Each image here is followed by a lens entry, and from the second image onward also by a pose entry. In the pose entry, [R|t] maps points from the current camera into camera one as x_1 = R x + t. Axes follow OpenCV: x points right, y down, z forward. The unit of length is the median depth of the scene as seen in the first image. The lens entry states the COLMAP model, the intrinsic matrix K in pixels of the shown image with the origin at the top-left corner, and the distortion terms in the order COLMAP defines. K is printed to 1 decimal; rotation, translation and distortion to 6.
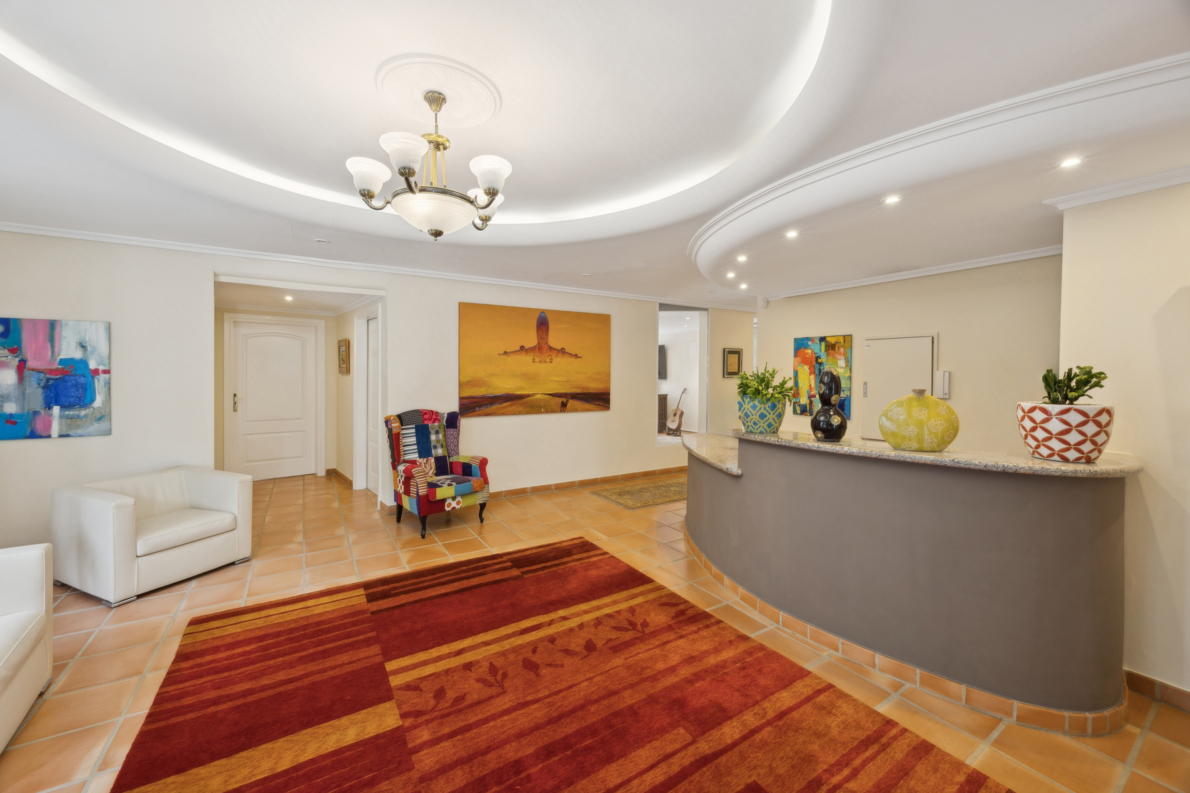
lens RADIAL K [[454.2, 0, 592.9], [0, 454.2, 386.5], [0, 0, 1]] dist [0.000314, 0.000071]
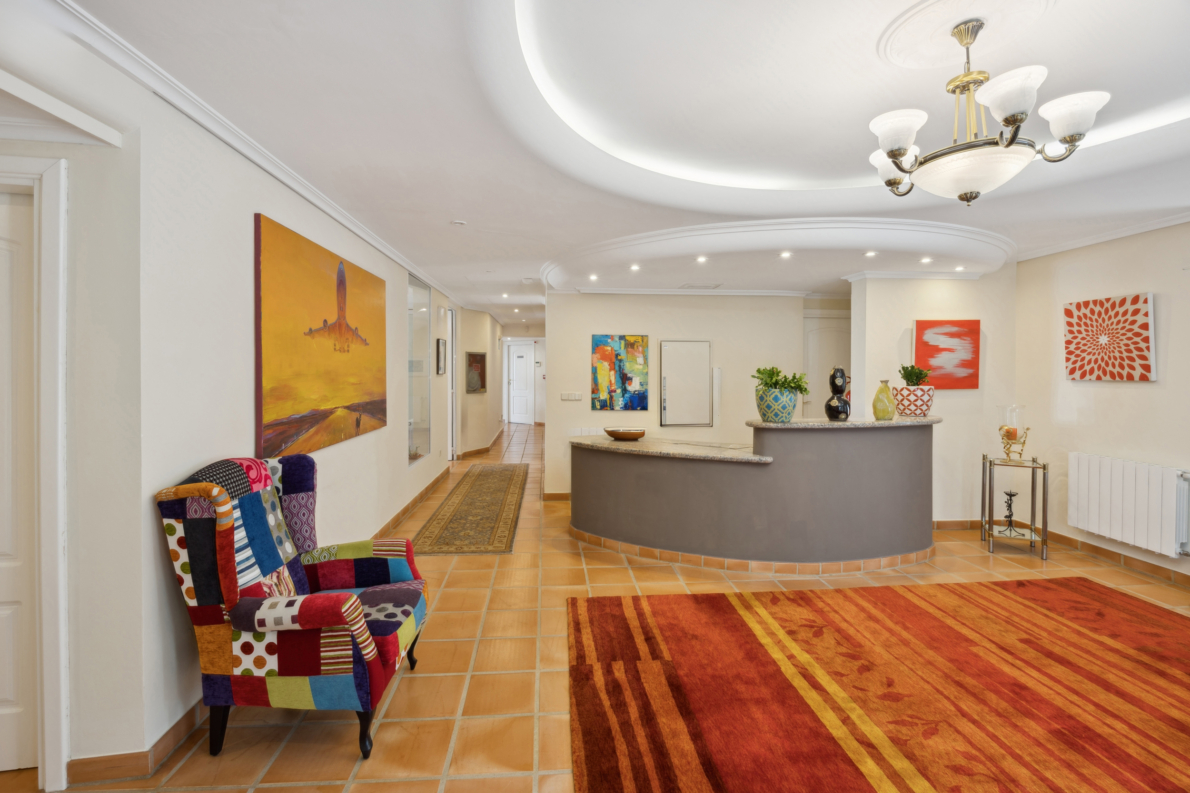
lens RADIAL K [[524.7, 0, 588.0], [0, 524.7, 372.3], [0, 0, 1]] dist [-0.004317, -0.000585]
pose [[0.458933, -0.007785, 0.888437, -0.906991], [0.027154, 0.999617, -0.005268, -0.025237], [-0.888056, 0.026542, 0.458969, 0.713564]]
